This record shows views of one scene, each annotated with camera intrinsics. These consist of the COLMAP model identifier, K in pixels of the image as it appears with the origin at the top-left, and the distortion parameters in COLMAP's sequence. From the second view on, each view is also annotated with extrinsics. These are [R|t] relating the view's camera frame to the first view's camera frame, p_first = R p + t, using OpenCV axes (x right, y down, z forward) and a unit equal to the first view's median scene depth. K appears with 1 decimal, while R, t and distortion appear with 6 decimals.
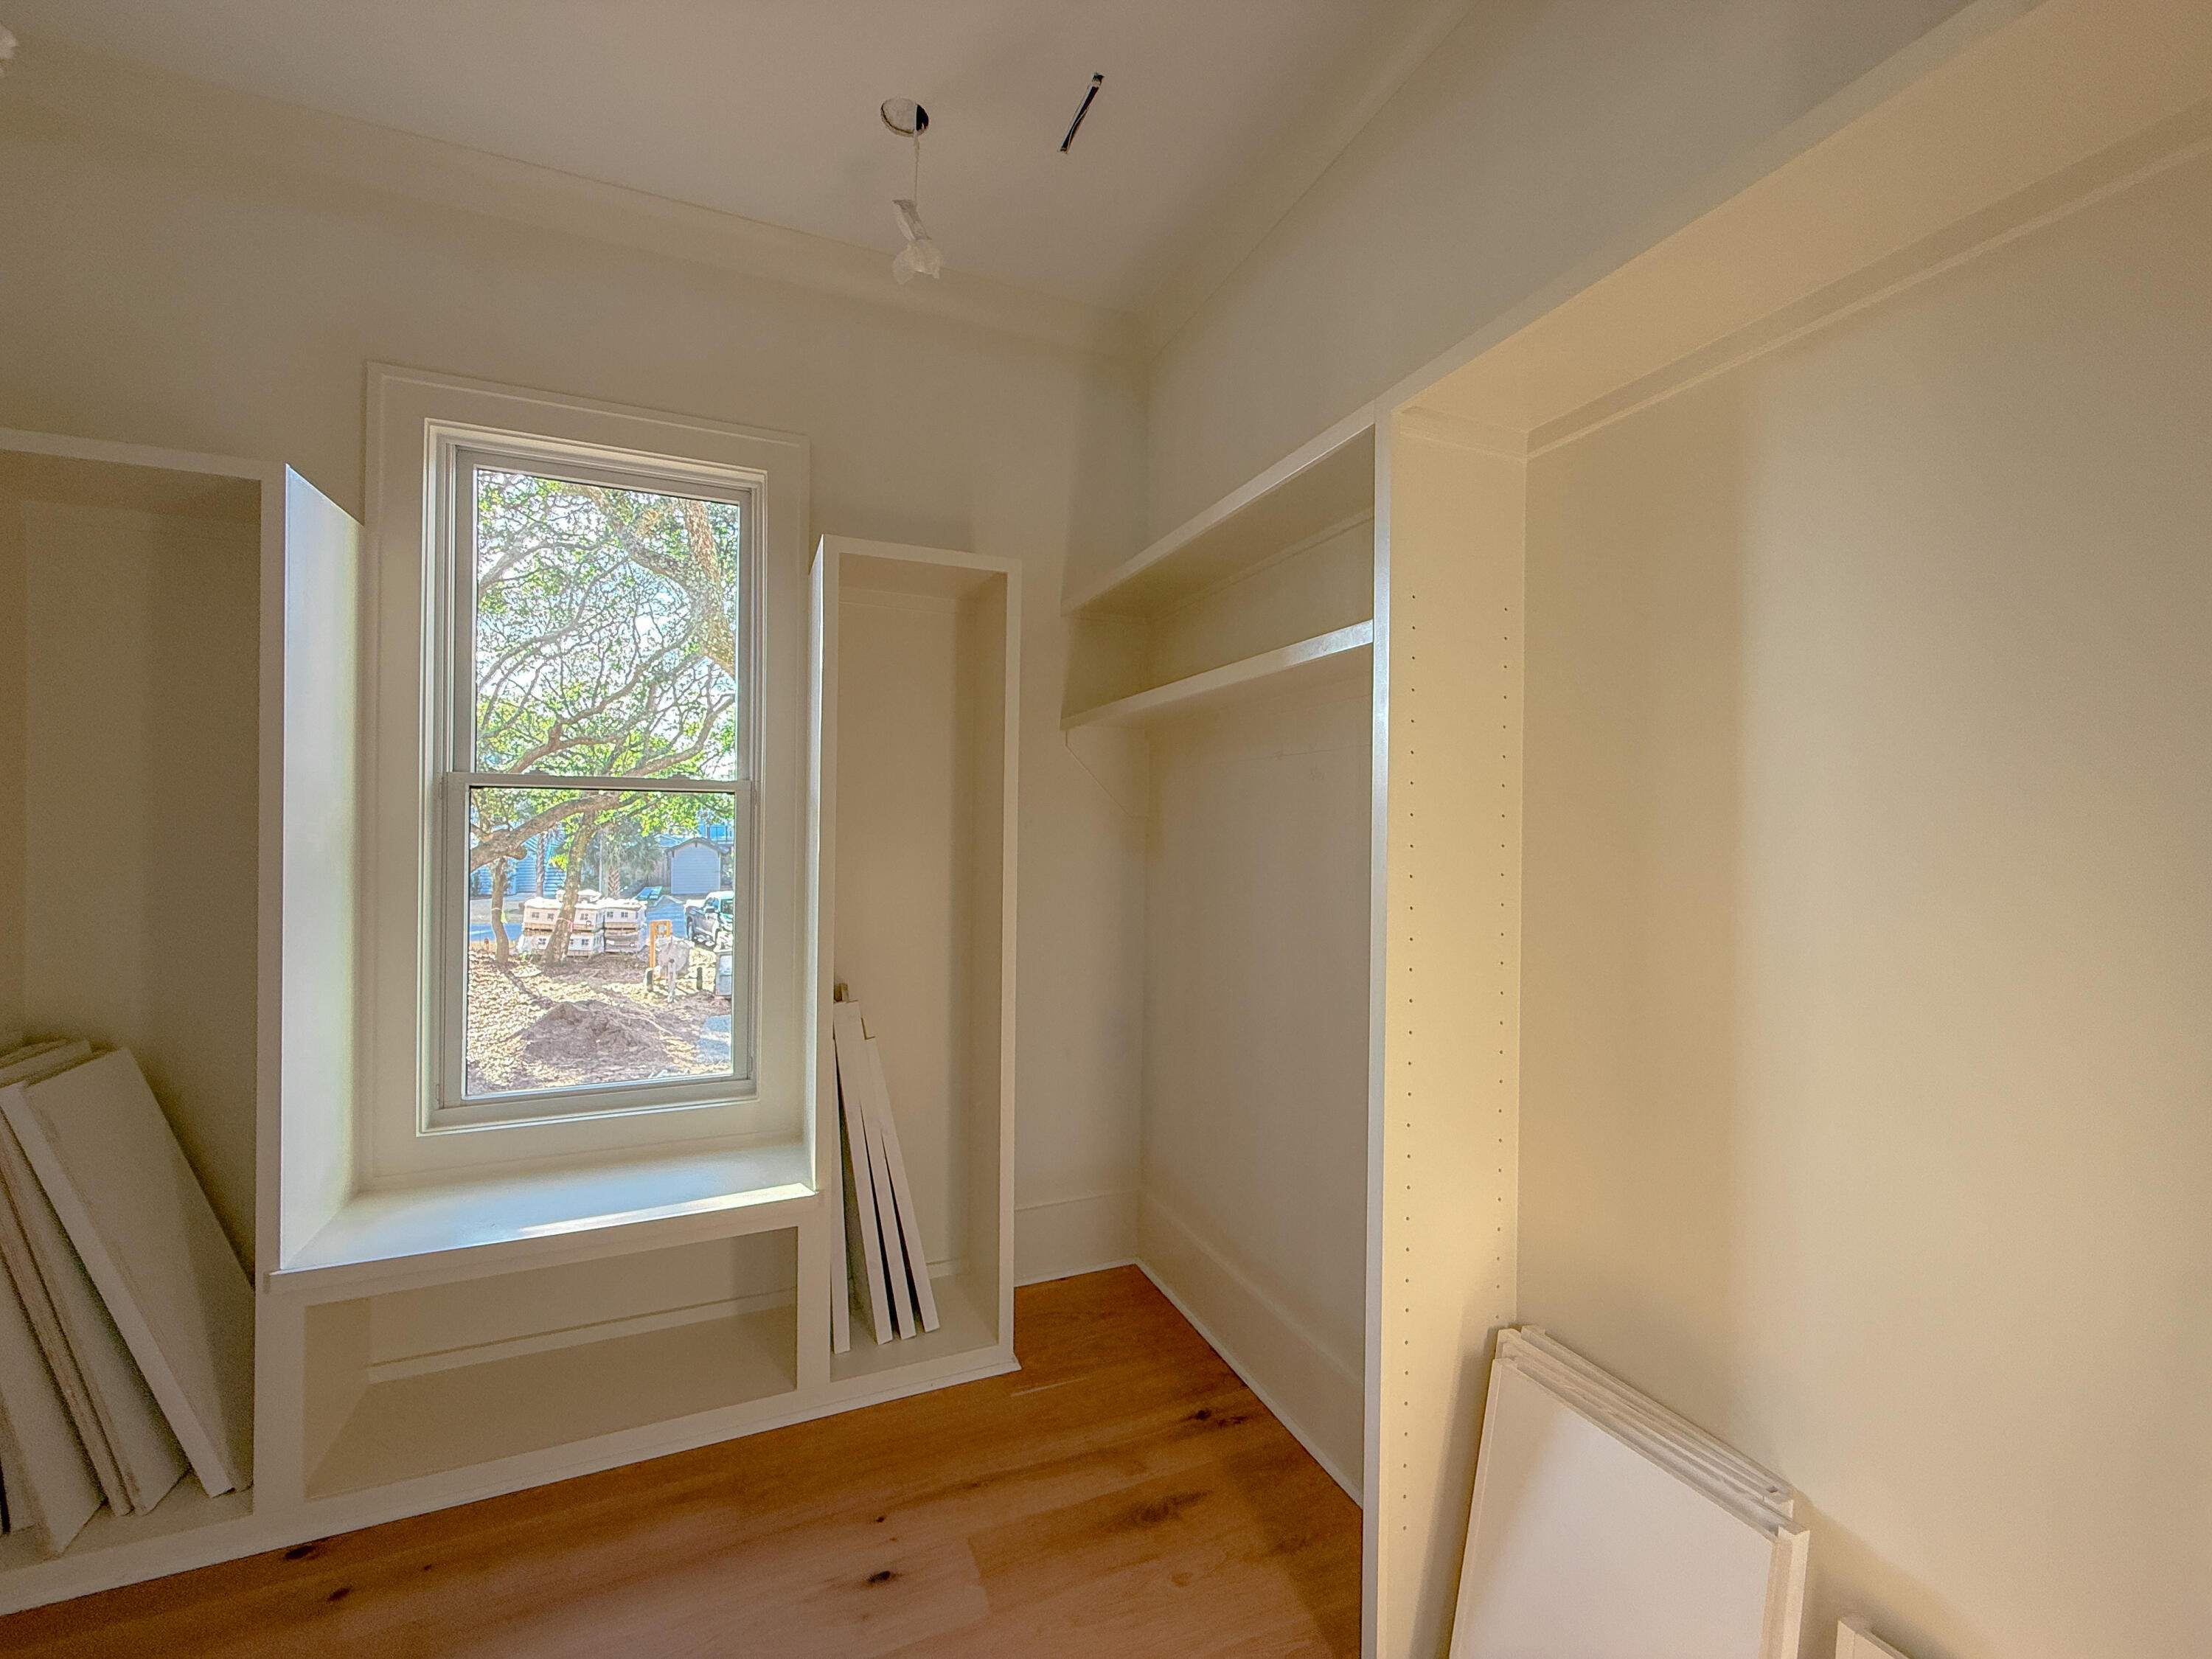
lens RADIAL K [[878.3, 0, 1096.7], [0, 878.3, 826.2], [0, 0, 1]] dist [-0.000003, -0.000319]
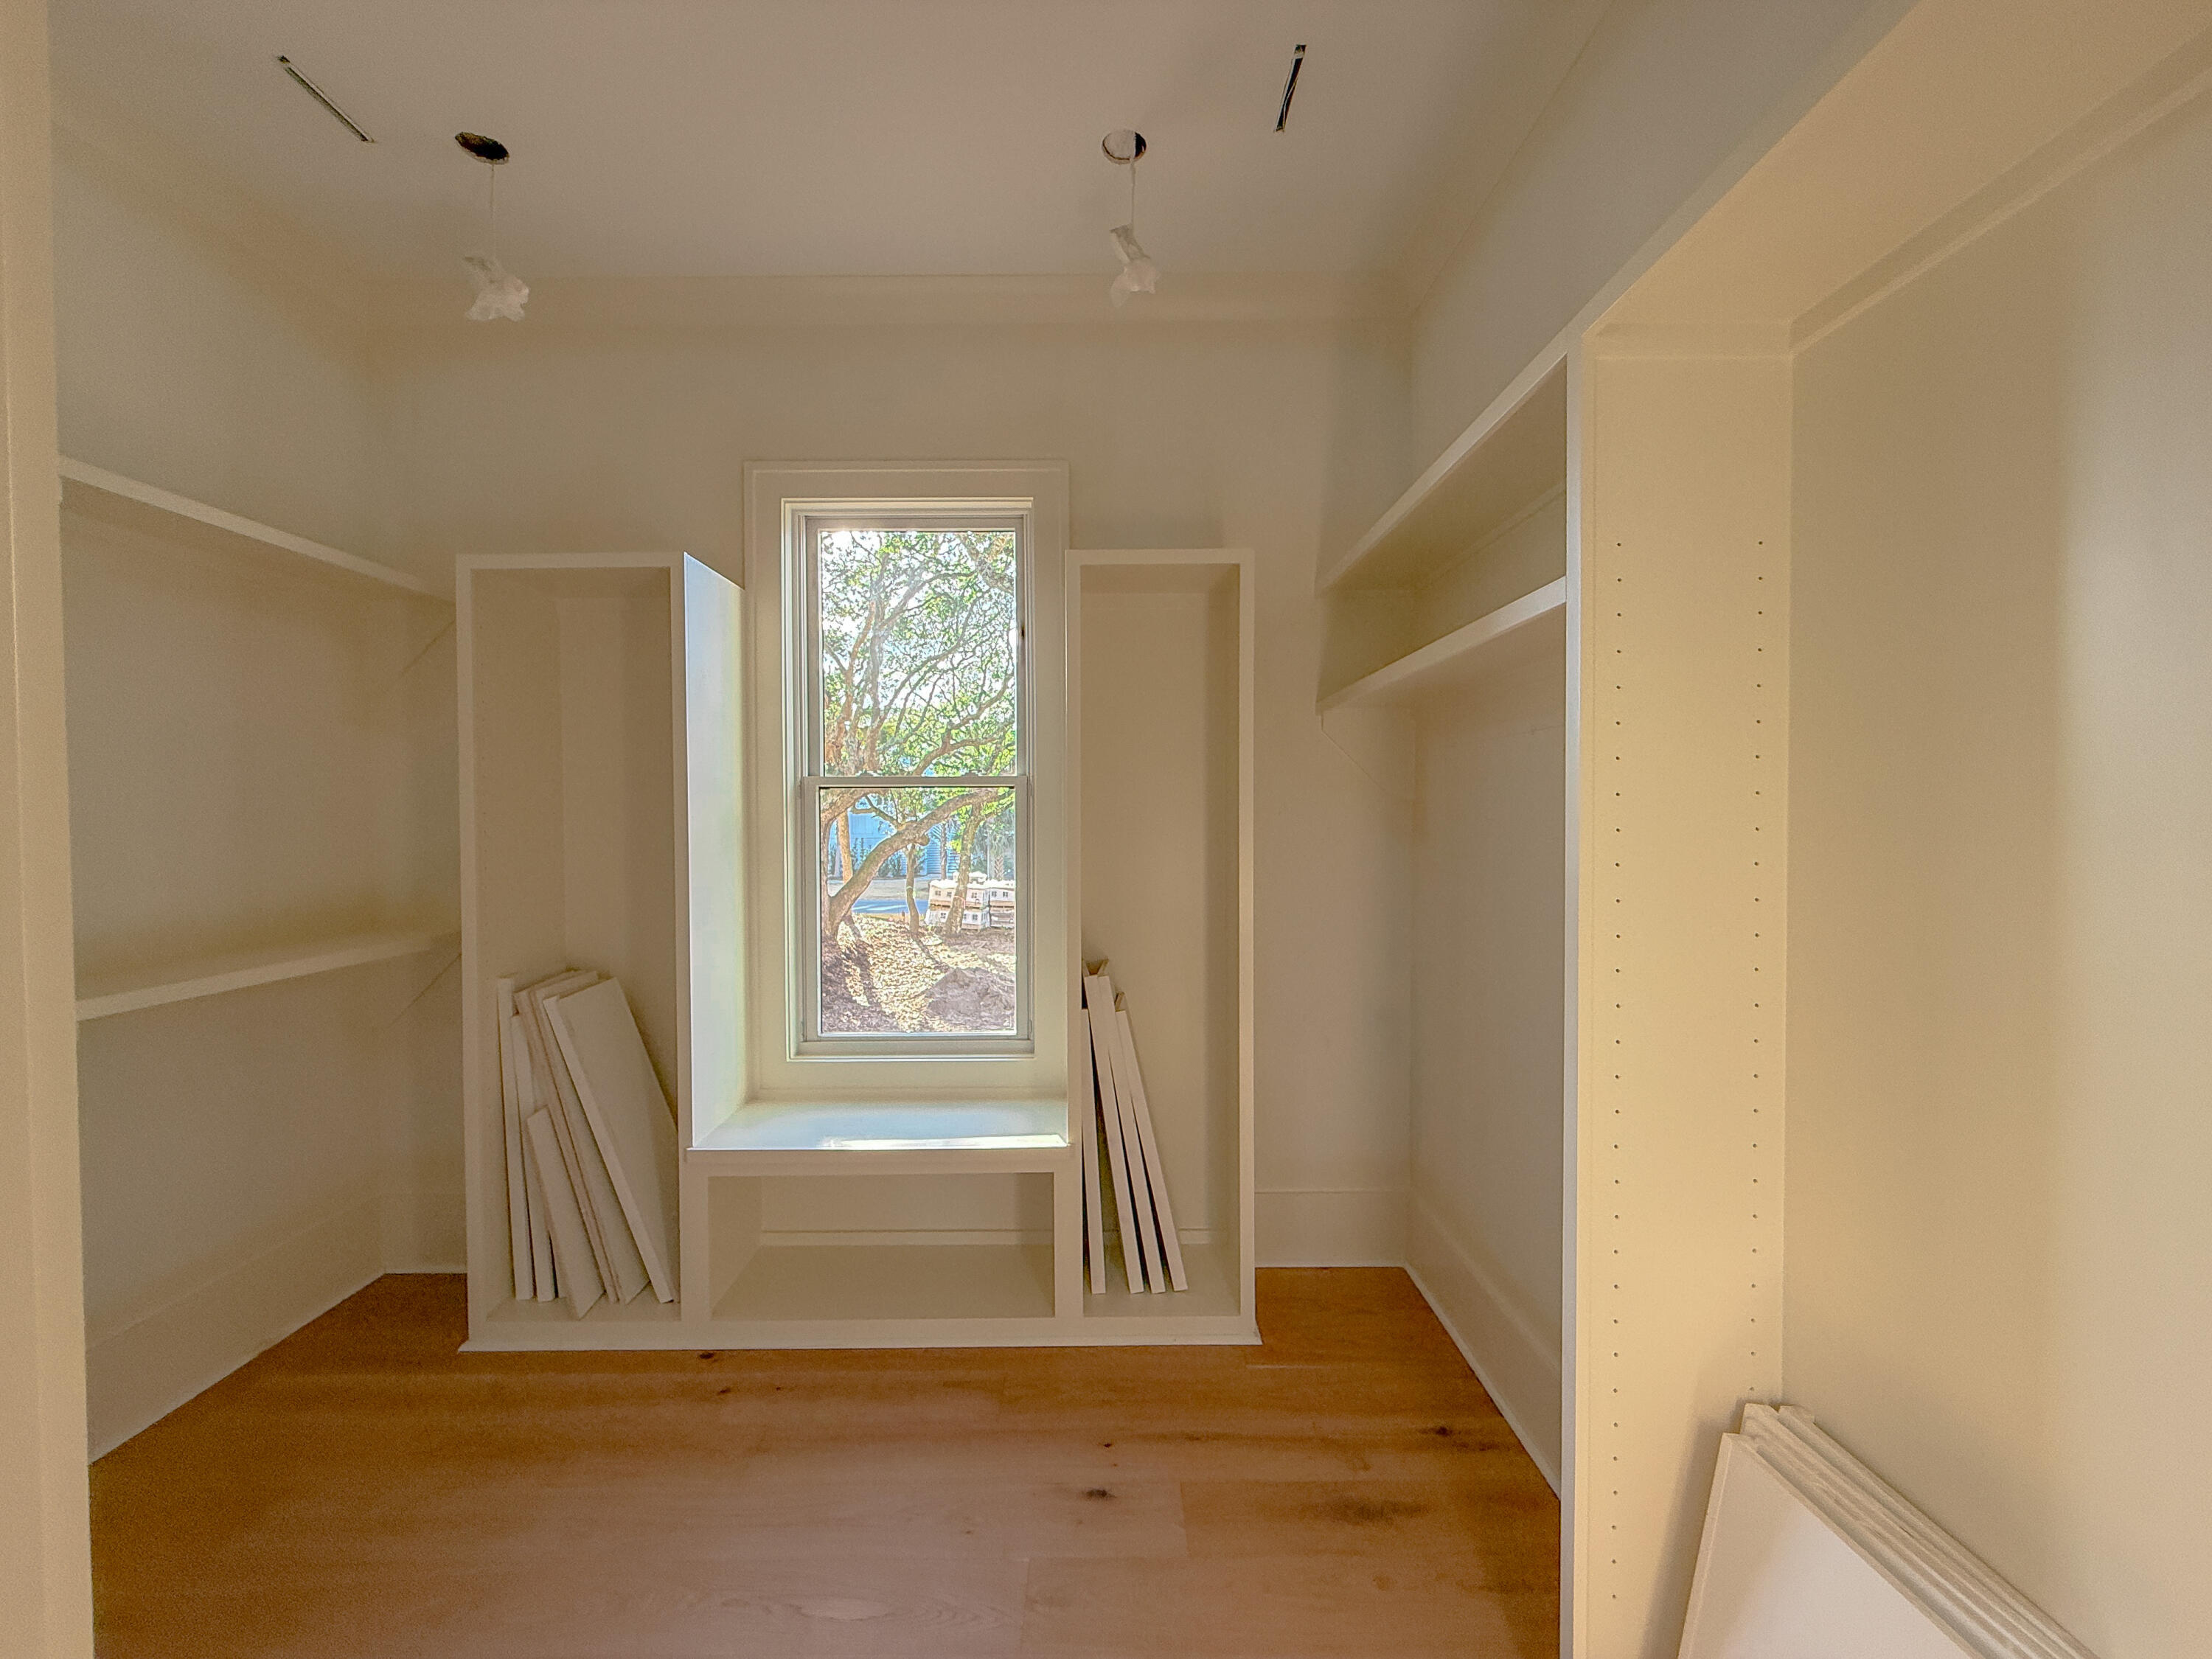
lens RADIAL K [[878.3, 0, 1098.3], [0, 878.3, 826.4], [0, 0, 1]] dist [-0.000003, -0.000319]
pose [[0.923012, -0.008278, -0.384682, 0.158752], [0.014393, 0.999812, 0.013019, -0.000295], [0.384502, -0.017554, 0.922957, -0.006219]]
